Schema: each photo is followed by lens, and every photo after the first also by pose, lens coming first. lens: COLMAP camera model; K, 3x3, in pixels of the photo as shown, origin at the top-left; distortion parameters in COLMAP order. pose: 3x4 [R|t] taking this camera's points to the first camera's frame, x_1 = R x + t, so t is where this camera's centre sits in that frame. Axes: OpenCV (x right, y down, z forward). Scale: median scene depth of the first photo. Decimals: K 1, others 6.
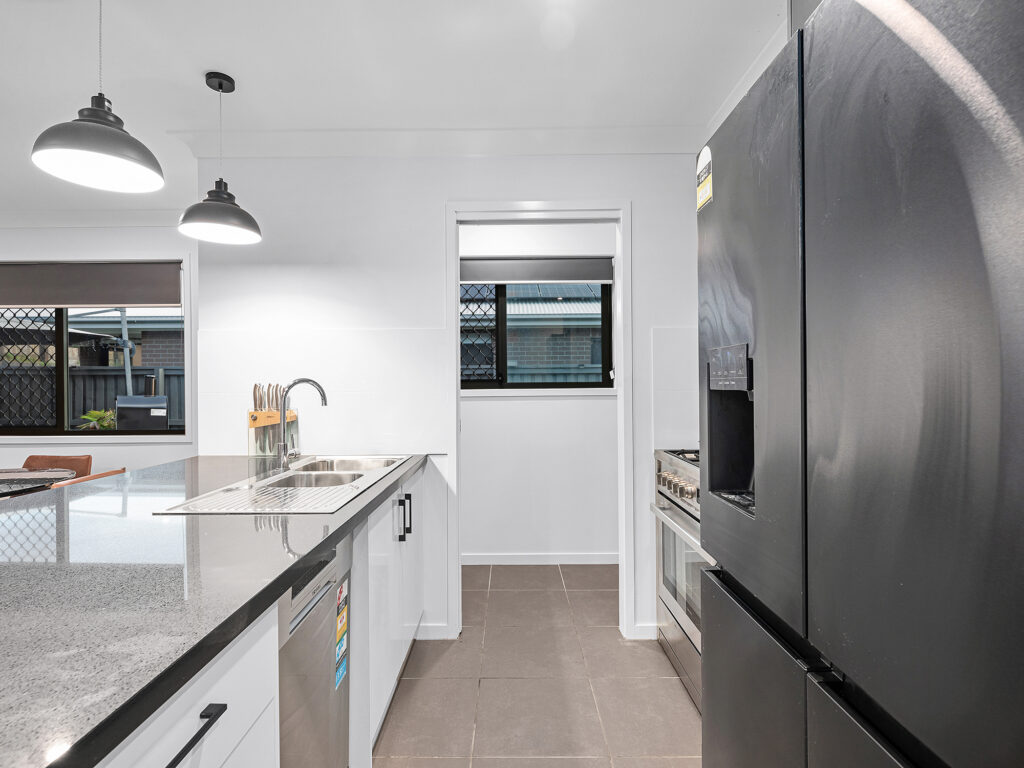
lens RADIAL K [[511.7, 0, 505.0], [0, 511.7, 386.8], [0, 0, 1]] dist [-0.000299, -0.000149]
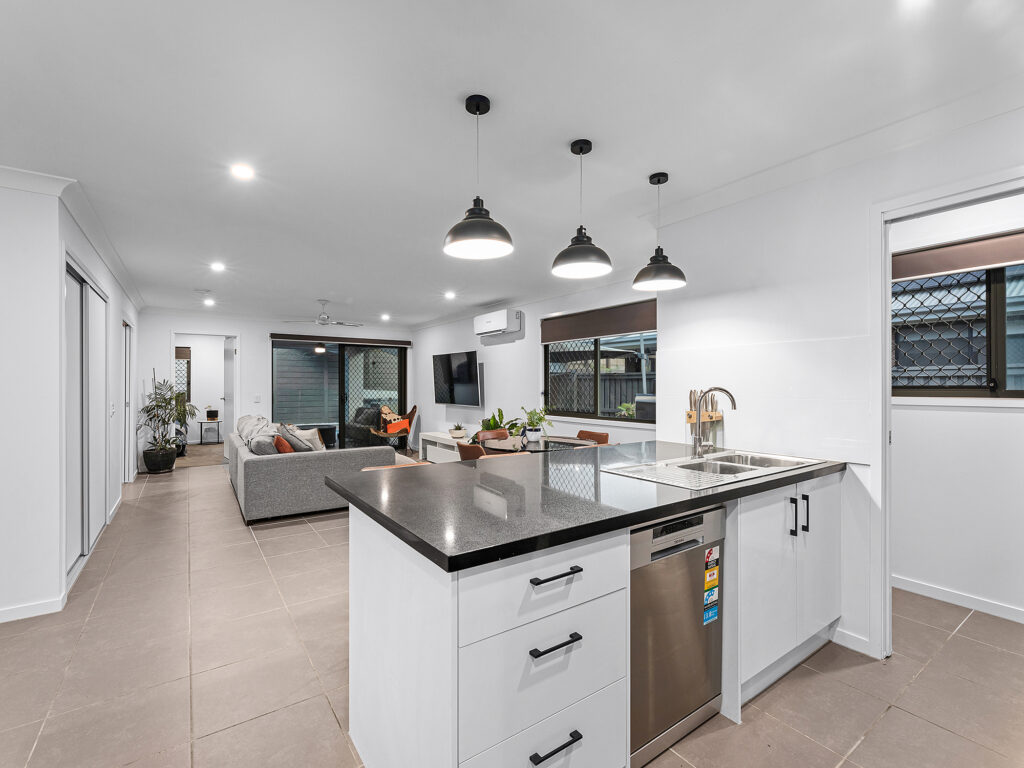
lens RADIAL K [[460.8, 0, 509.7], [0, 460.8, 385.9], [0, 0, 1]] dist [-0.004836, 0.001768]
pose [[0.578918, 0.007510, -0.815351, 0.186388], [-0.007082, 0.999966, 0.004182, -0.016123], [0.815355, 0.003353, 0.578952, -0.057739]]
